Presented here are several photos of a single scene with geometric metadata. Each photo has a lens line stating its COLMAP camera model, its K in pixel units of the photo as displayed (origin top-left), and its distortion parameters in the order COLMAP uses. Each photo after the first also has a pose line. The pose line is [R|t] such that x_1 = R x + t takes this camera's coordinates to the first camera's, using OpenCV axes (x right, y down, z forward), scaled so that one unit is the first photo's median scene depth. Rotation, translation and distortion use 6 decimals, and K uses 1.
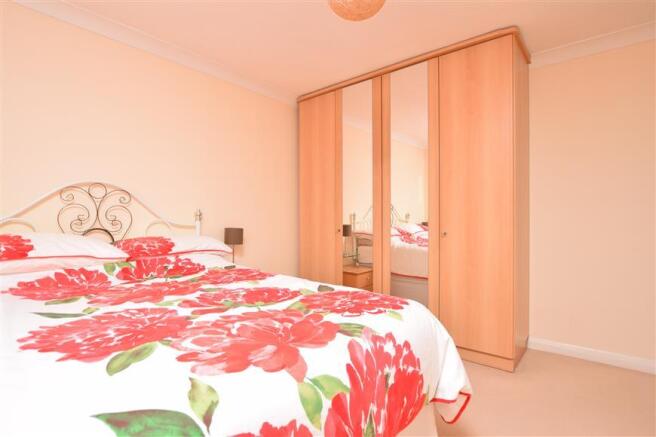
lens RADIAL K [[322.5, 0, 328.5], [0, 322.5, 219.6], [0, 0, 1]] dist [-0.027097, -0.000310]
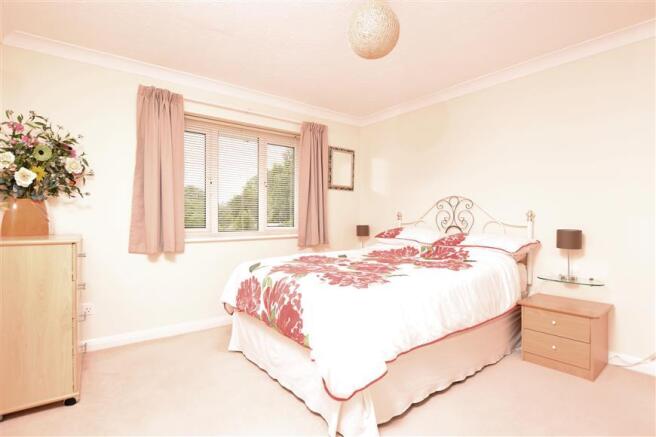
lens RADIAL K [[322.5, 0, 328.8], [0, 322.5, 218.8], [0, 0, 1]] dist [-0.027097, -0.000310]
pose [[-0.199613, -0.002118, -0.979873, 0.905551], [0.001775, 0.999995, -0.002523, -0.002658], [0.979873, -0.002243, -0.199608, 0.720604]]
